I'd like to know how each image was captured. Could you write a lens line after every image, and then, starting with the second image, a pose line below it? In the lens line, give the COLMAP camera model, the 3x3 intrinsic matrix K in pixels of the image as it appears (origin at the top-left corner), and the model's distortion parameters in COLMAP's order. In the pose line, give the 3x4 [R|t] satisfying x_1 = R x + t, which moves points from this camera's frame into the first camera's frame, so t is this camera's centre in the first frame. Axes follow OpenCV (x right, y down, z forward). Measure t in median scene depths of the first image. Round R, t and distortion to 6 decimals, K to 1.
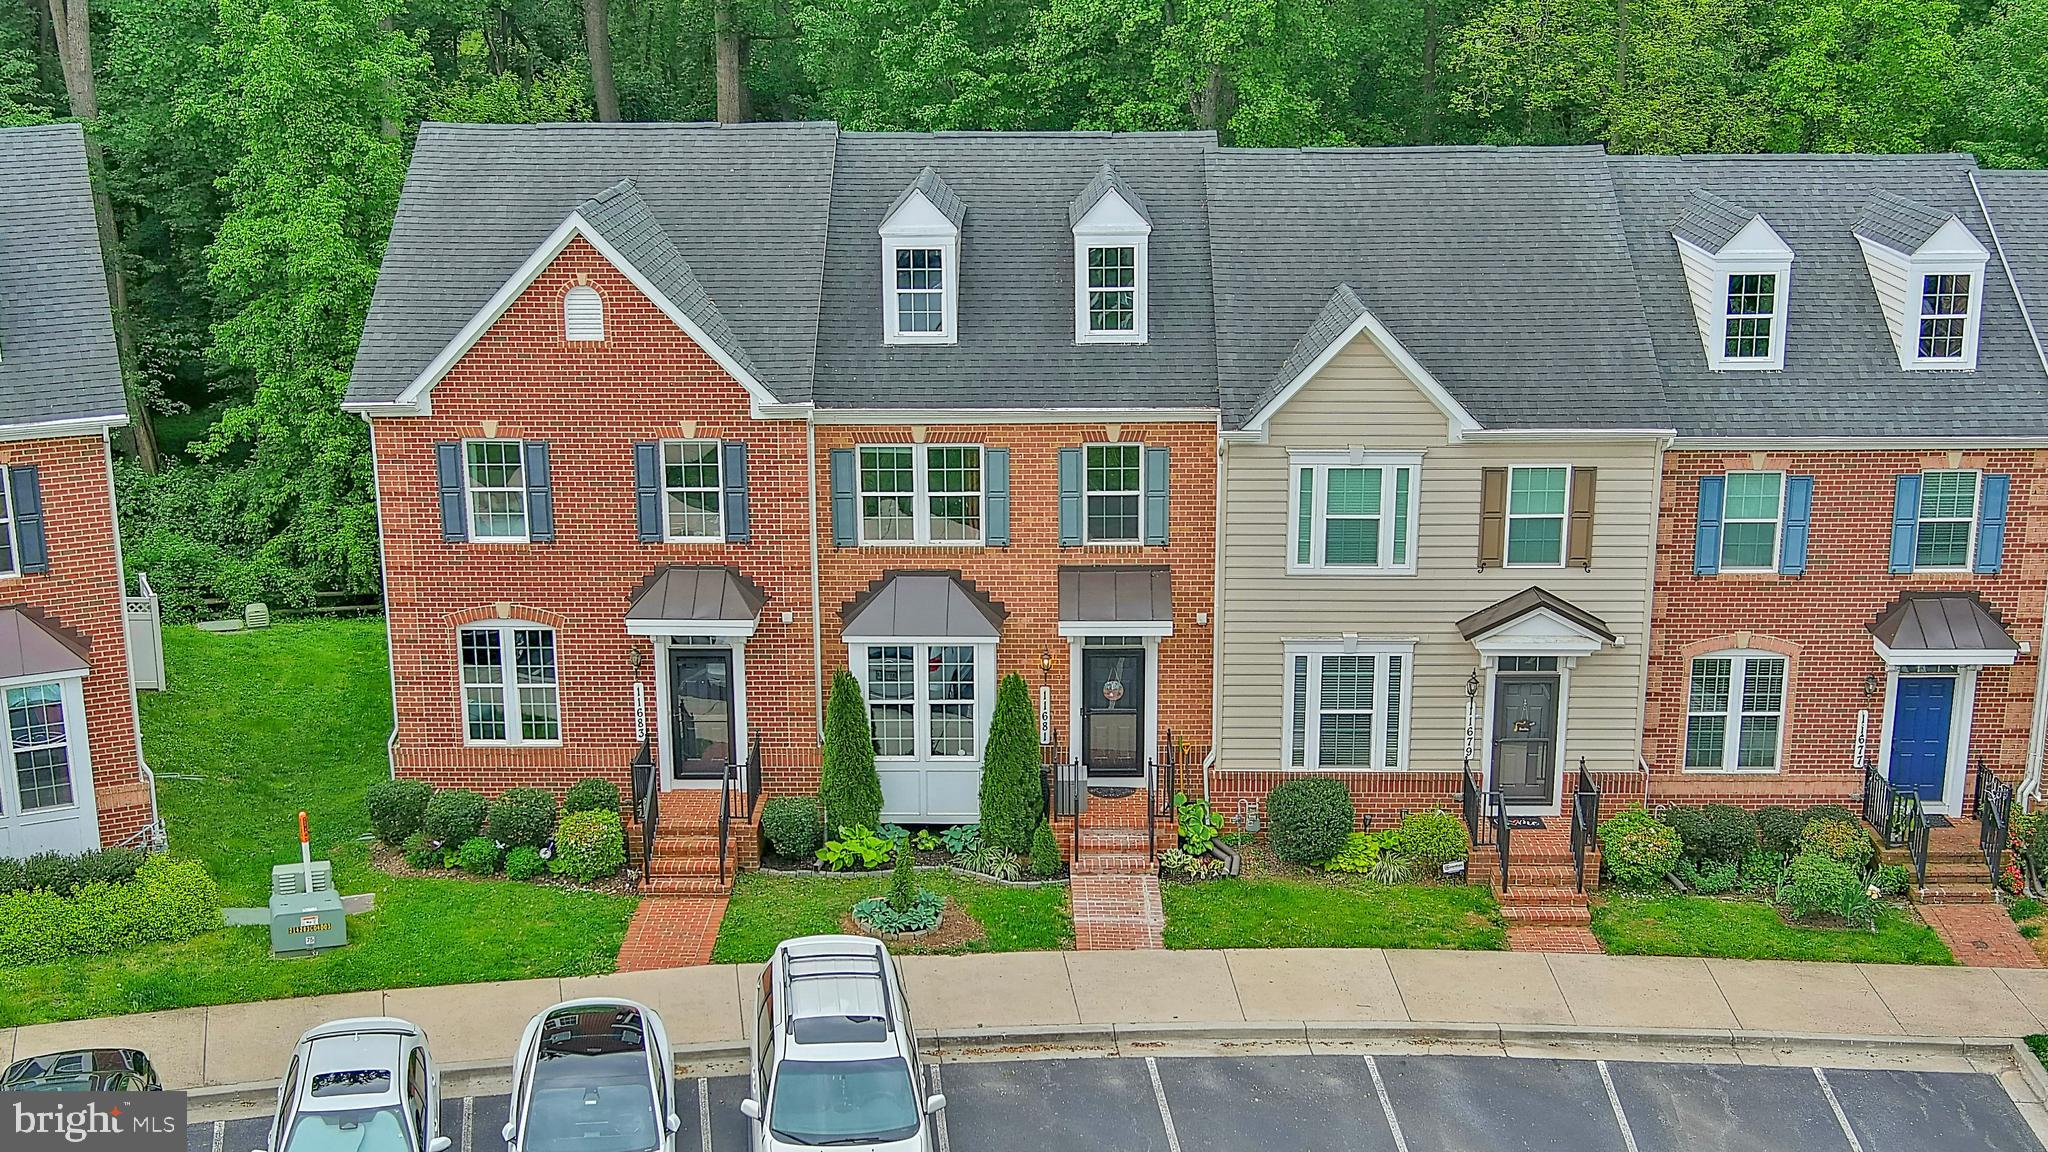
lens RADIAL K [[2326.6, 0, 1026.6], [0, 2326.6, 577.7], [0, 0, 1]] dist [0.057998, -0.212714]
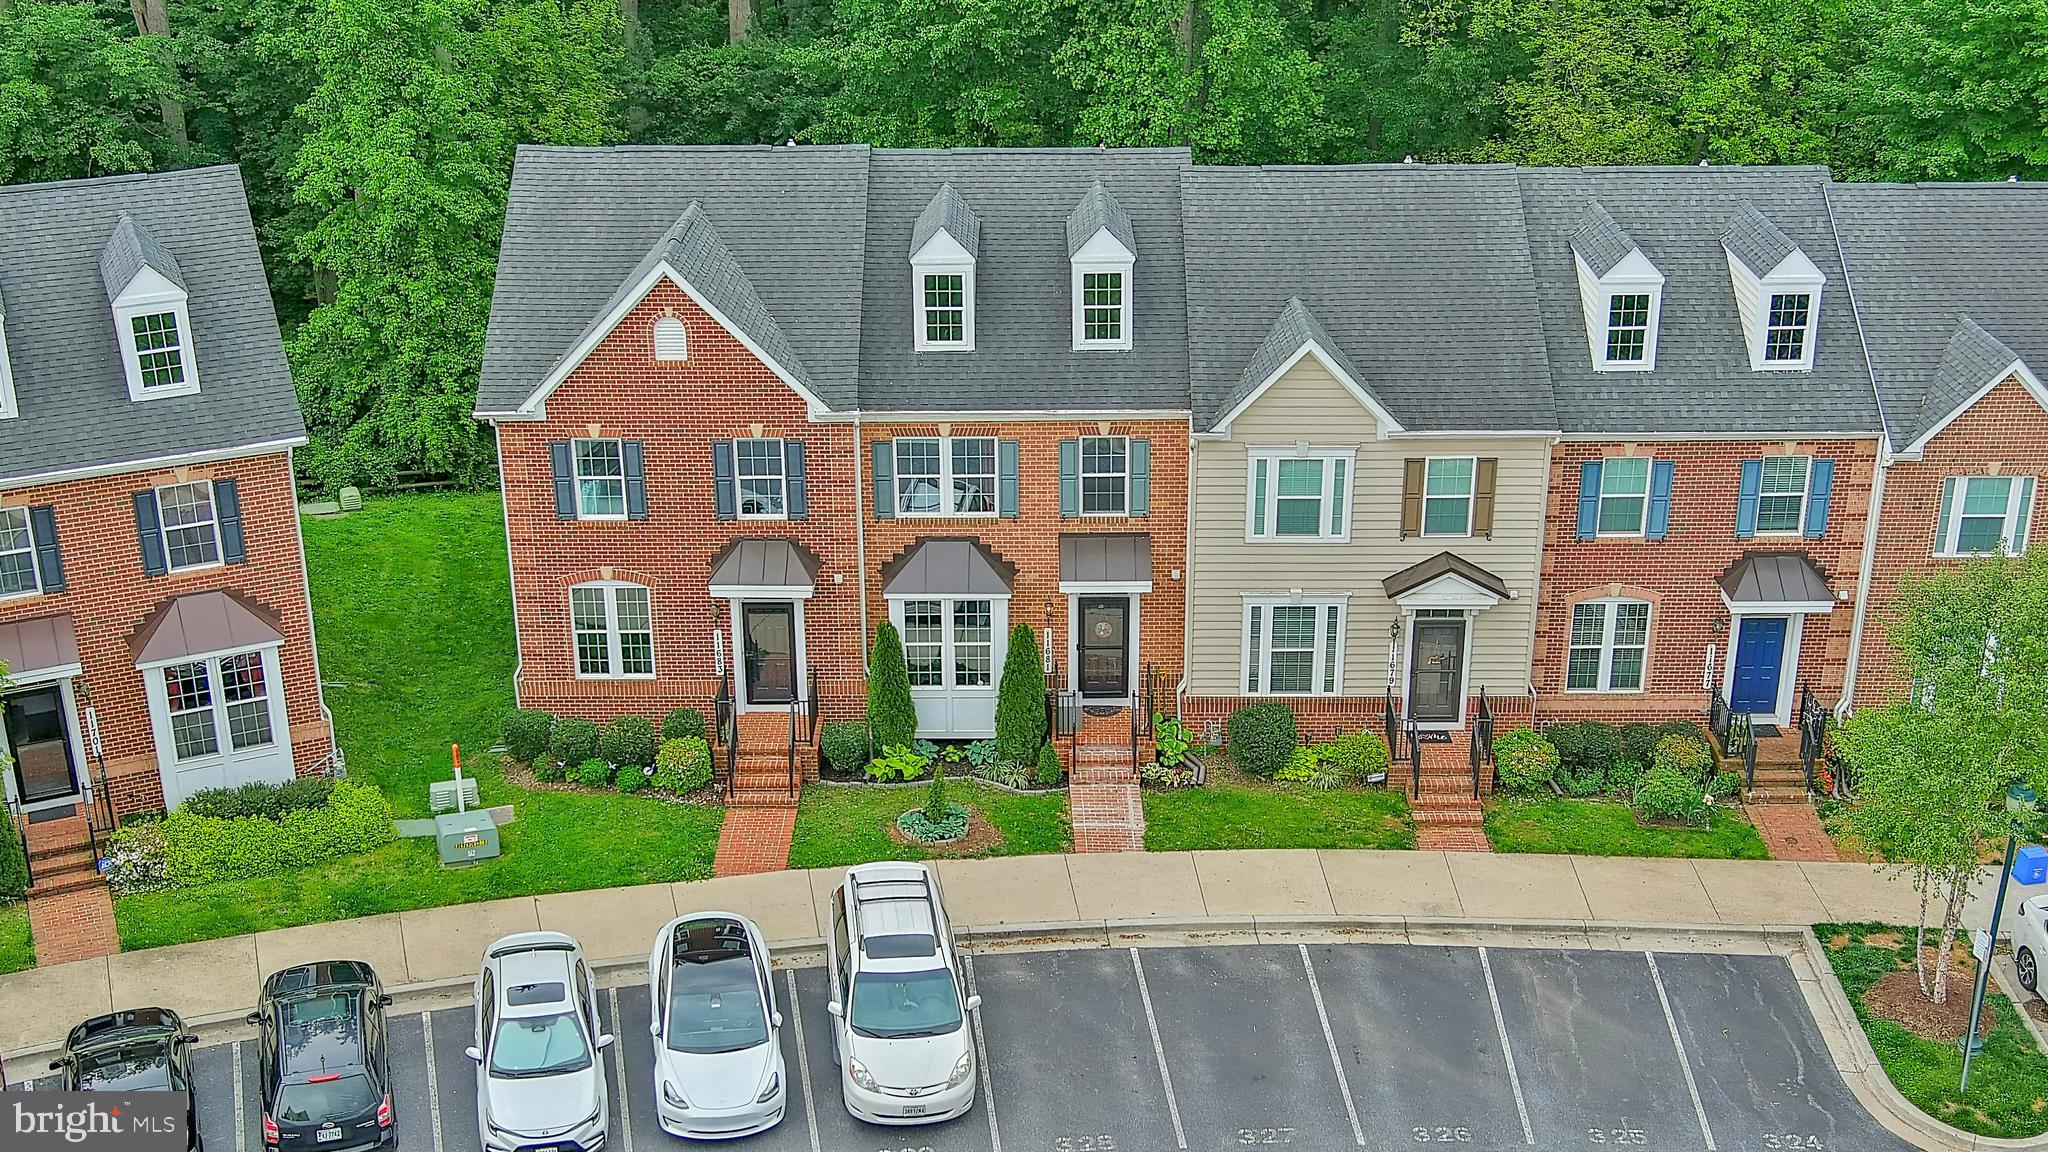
lens RADIAL K [[2326.6, 0, 1026.6], [0, 2326.6, 577.7], [0, 0, 1]] dist [0.057998, -0.212714]
pose [[0.999940, -0.004585, 0.009926, -0.015768], [0.003274, 0.991741, 0.128219, -0.140540], [-0.010432, -0.128178, 0.991696, -0.218710]]
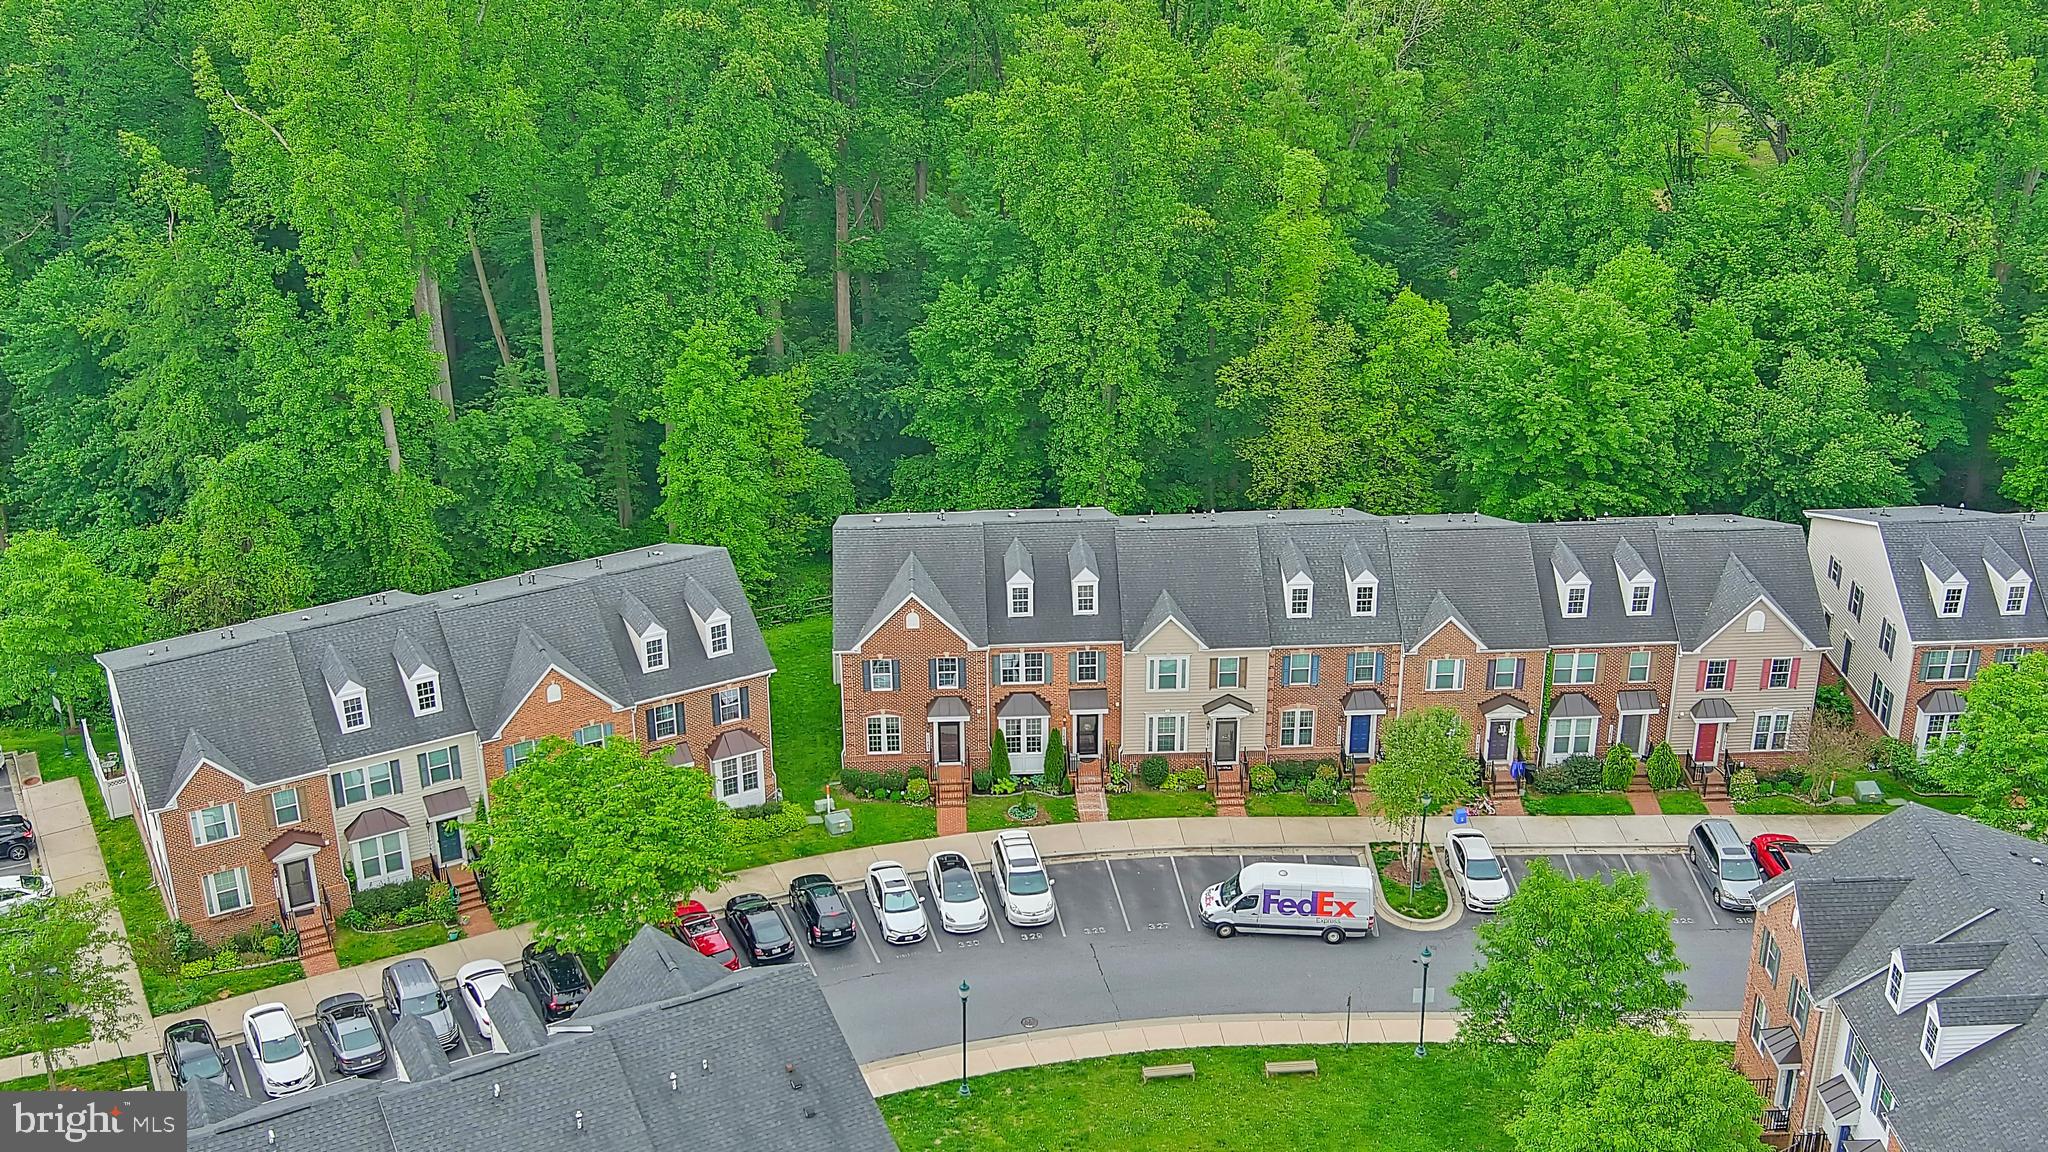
lens RADIAL K [[2326.6, 0, 1026.6], [0, 2326.6, 577.7], [0, 0, 1]] dist [0.057998, -0.212714]
pose [[0.997972, -0.029626, 0.056345, -0.204266], [0.019517, 0.984877, 0.172154, -0.661104], [-0.060593, -0.170705, 0.983457, -1.895601]]
